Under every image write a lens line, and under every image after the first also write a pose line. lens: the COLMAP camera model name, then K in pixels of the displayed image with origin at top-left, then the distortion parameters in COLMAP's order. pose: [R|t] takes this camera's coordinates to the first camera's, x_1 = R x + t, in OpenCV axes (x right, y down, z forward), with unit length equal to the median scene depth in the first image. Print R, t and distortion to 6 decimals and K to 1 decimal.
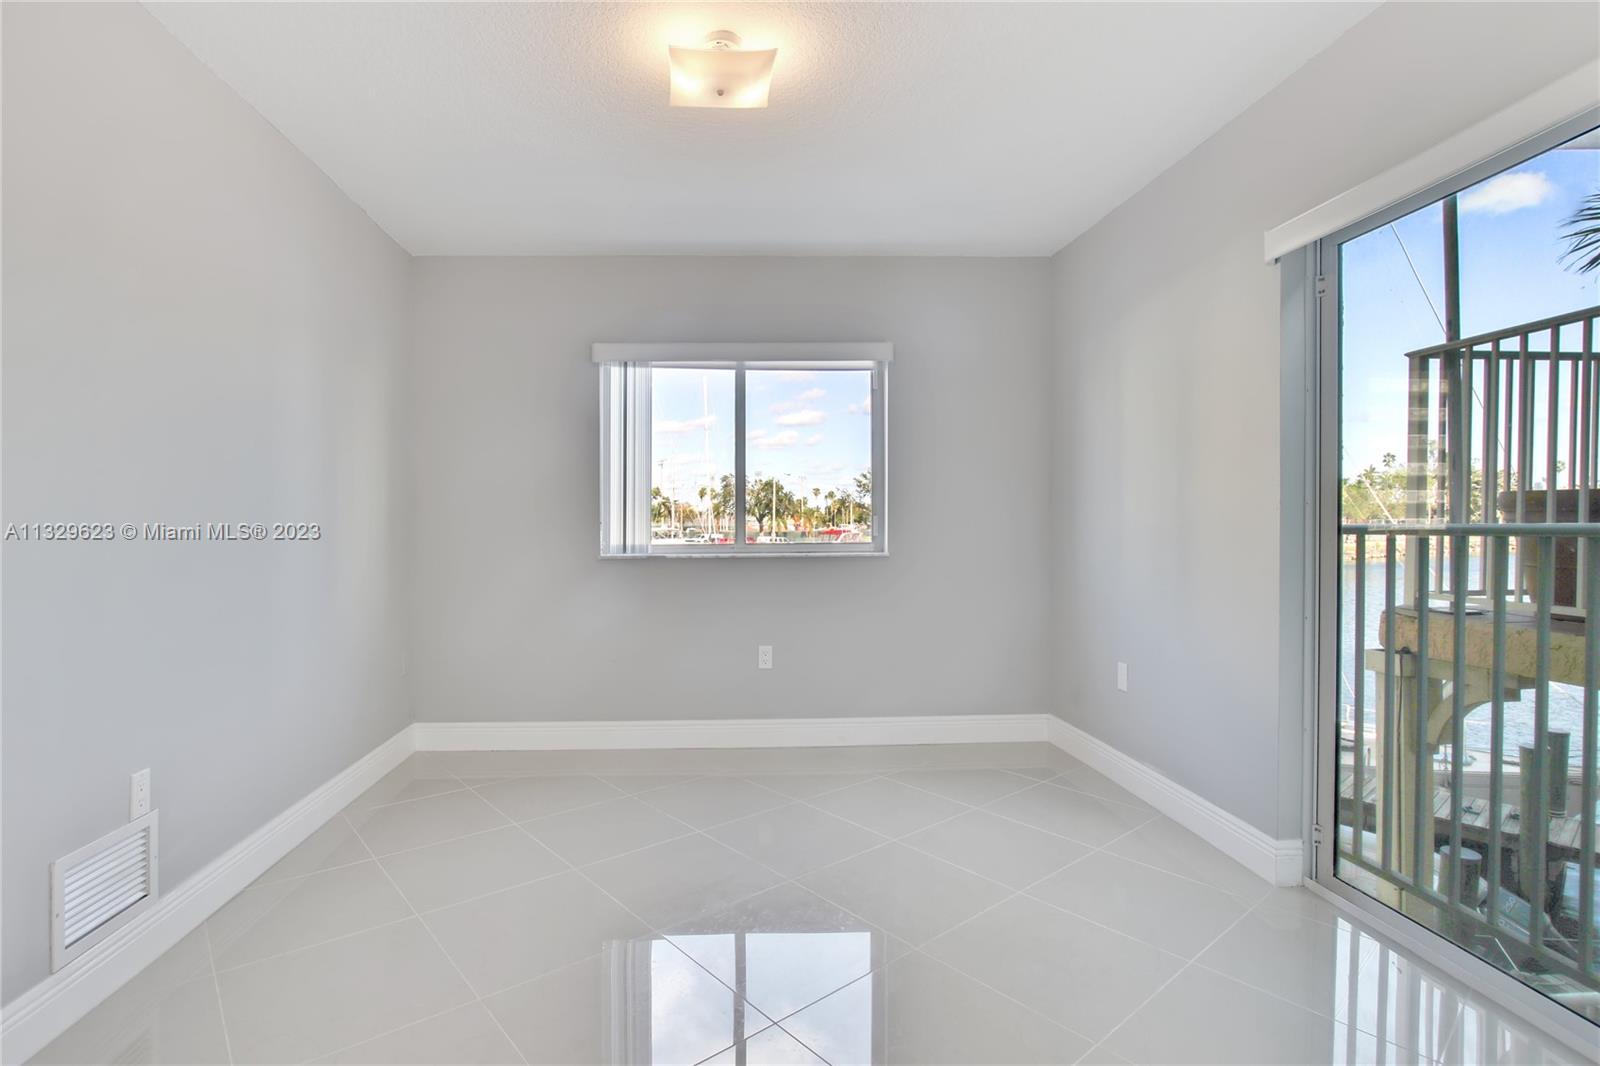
lens RADIAL K [[819.3, 0, 749.3], [0, 819.3, 532.8], [0, 0, 1]] dist [-0.019558, -0.000012]
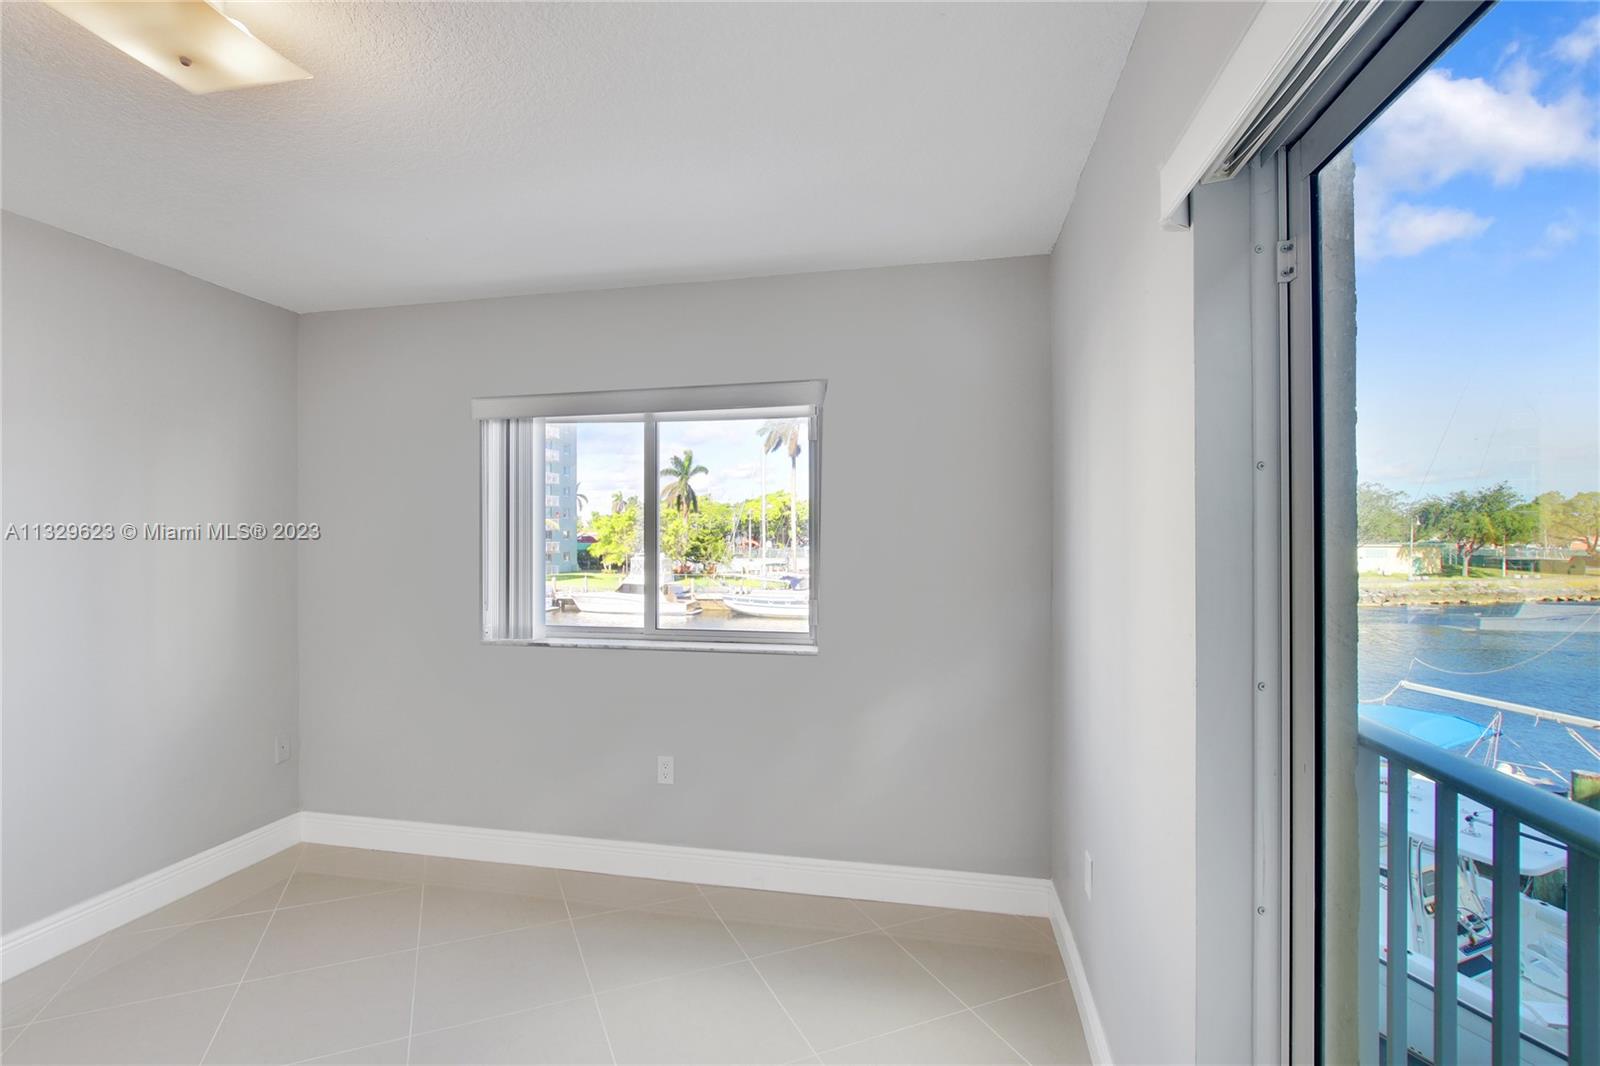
lens RADIAL K [[772.2, 0, 765.3], [0, 772.2, 534.7], [0, 0, 1]] dist [-0.000321, 0.005809]
pose [[0.961246, 0.009675, -0.275522, 0.339848], [-0.014032, 0.999806, -0.013845, -0.078097], [0.275334, 0.017174, 0.961195, 0.286985]]
